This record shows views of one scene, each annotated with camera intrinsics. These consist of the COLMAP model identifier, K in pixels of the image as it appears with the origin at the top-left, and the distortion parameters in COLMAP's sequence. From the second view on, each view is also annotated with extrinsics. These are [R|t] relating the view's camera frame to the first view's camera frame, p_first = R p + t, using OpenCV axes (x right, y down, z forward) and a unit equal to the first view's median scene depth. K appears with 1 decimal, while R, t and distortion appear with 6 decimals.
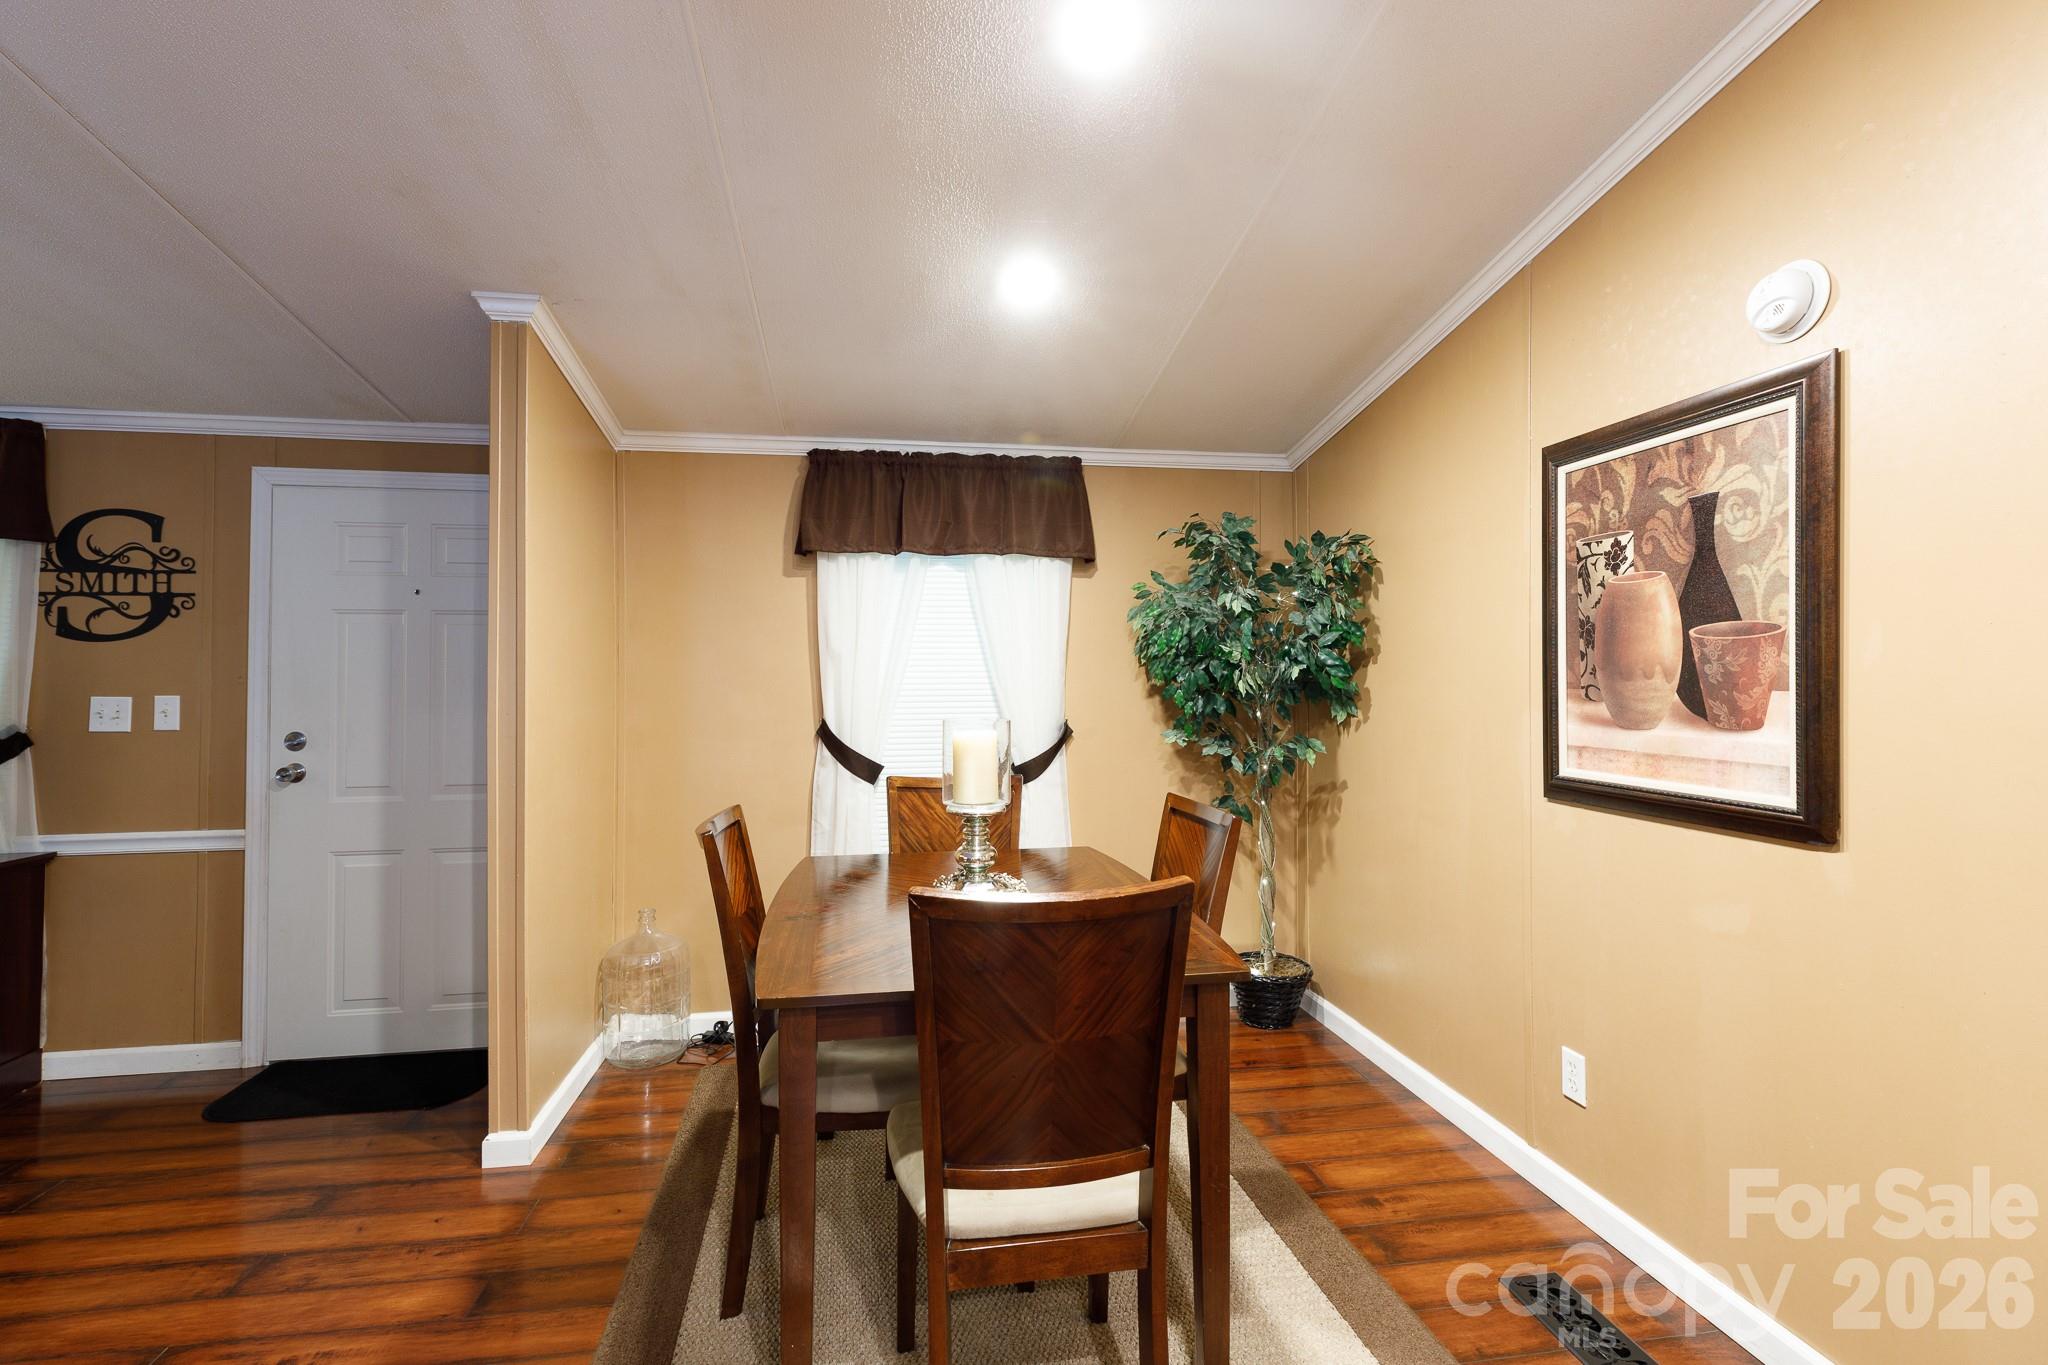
lens RADIAL K [[923.1, 0, 1016.6], [0, 923.1, 674.1], [0, 0, 1]] dist [0.005539, -0.000925]
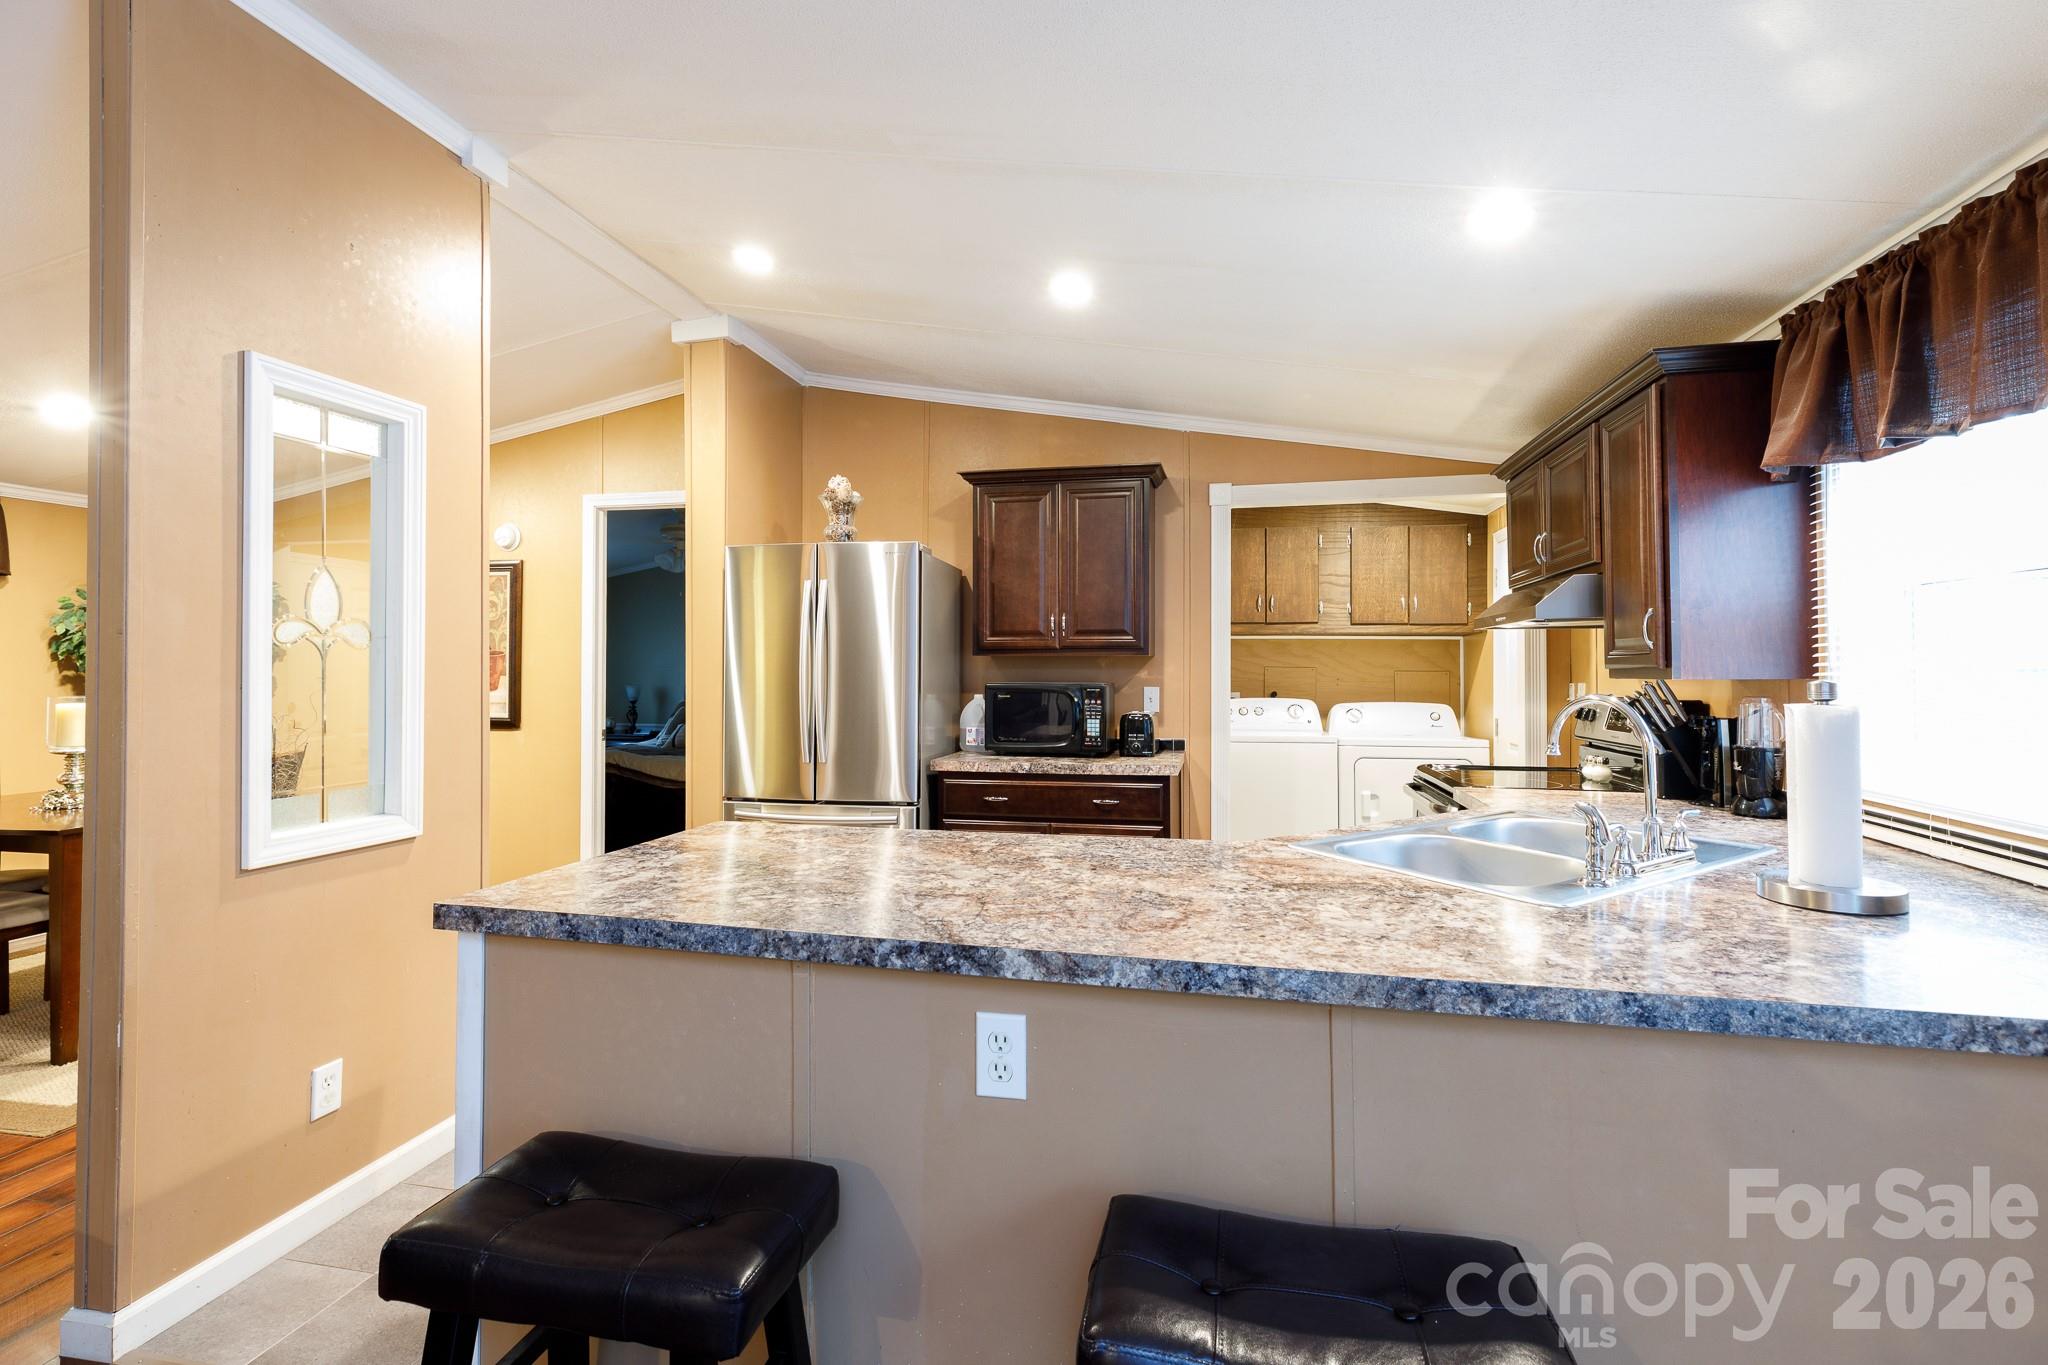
lens RADIAL K [[923.1, 0, 1012.7], [0, 923.1, 657.7], [0, 0, 1]] dist [0.005539, -0.000925]
pose [[0.385830, 0.011541, 0.922498, -0.706424], [-0.006335, 0.999931, -0.009861, -0.011625], [-0.922548, -0.002039, 0.385877, -0.911979]]
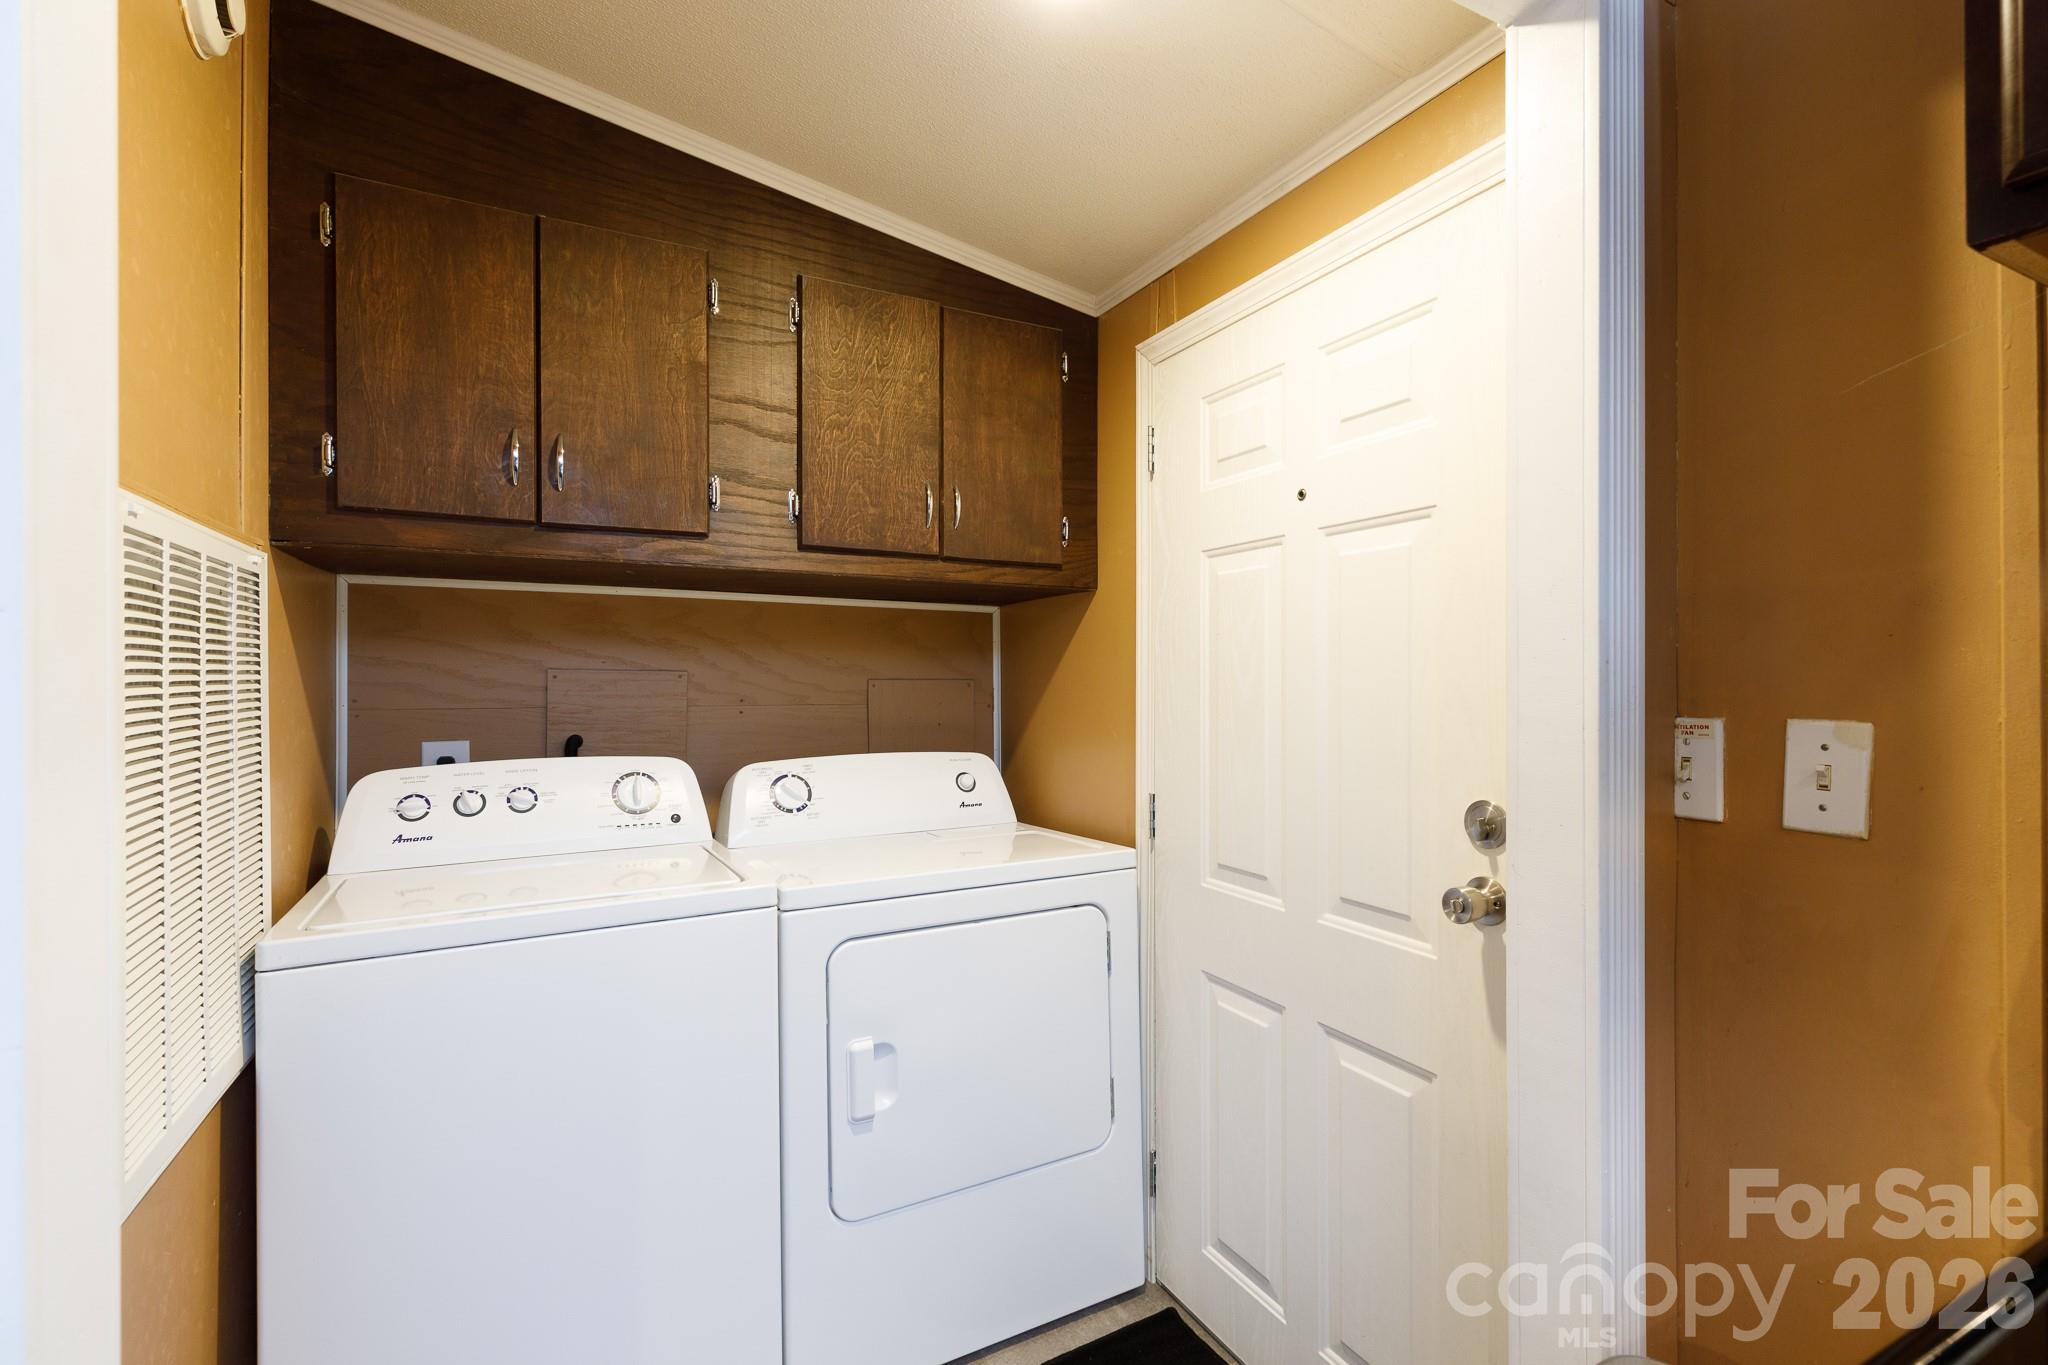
lens RADIAL K [[923.1, 0, 1022.3], [0, 923.1, 687.4], [0, 0, 1]] dist [0.005539, -0.000925]
pose [[-0.312050, -0.005419, 0.950050, 0.586200], [-0.004745, 0.999980, 0.004145, -0.004768], [-0.950054, -0.003214, -0.312069, -0.768177]]
